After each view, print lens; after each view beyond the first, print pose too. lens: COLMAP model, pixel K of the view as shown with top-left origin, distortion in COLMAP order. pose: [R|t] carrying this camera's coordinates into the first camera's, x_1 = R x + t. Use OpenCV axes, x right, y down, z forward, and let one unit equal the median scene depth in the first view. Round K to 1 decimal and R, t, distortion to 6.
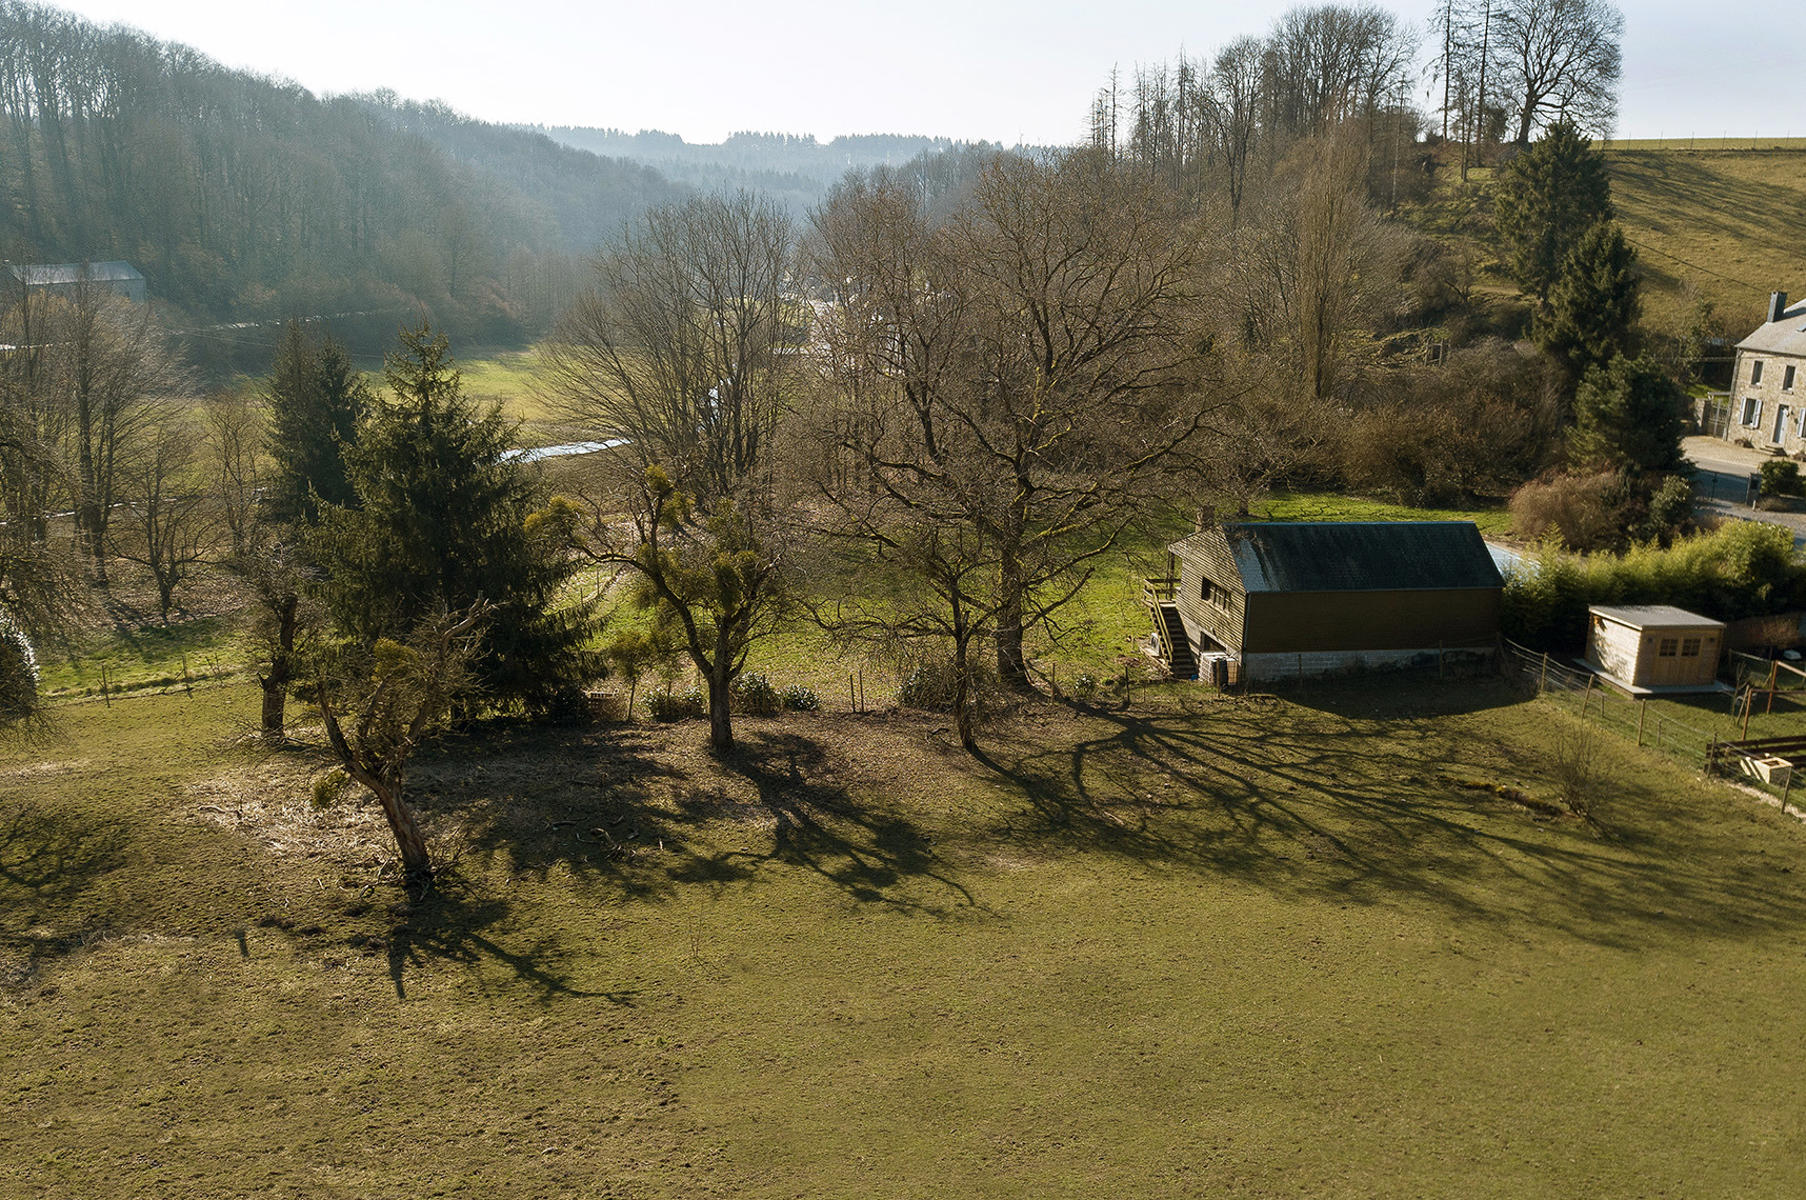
lens RADIAL K [[1380.7, 0, 873.5], [0, 1380.7, 600.9], [0, 0, 1]] dist [-0.024078, 0.003419]
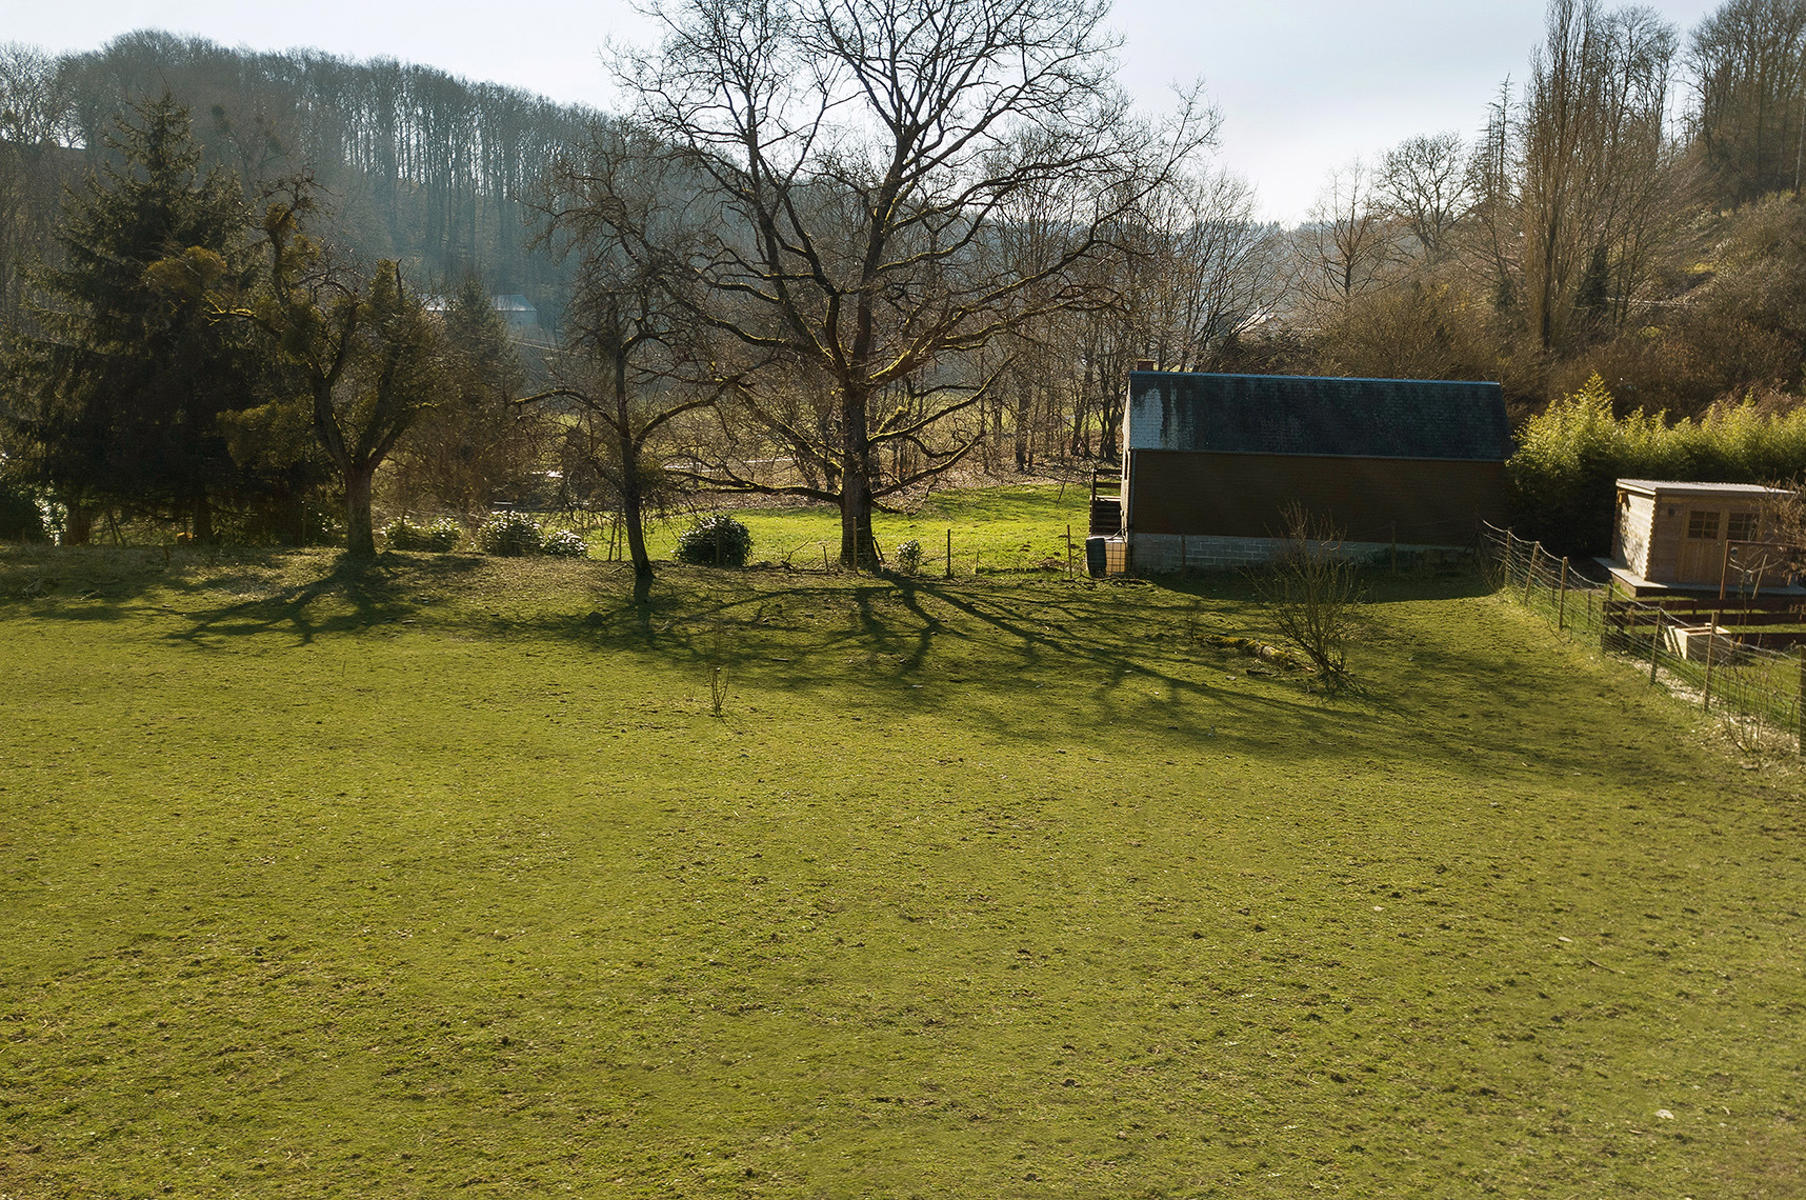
lens RADIAL K [[1380.7, 0, 873.5], [0, 1380.7, 600.9], [0, 0, 1]] dist [-0.024078, 0.003419]
pose [[0.953797, 0.064079, -0.293540, 0.358859], [-0.079394, 0.996018, -0.040546, 0.117951], [0.289774, 0.061978, 0.955086, 0.230645]]
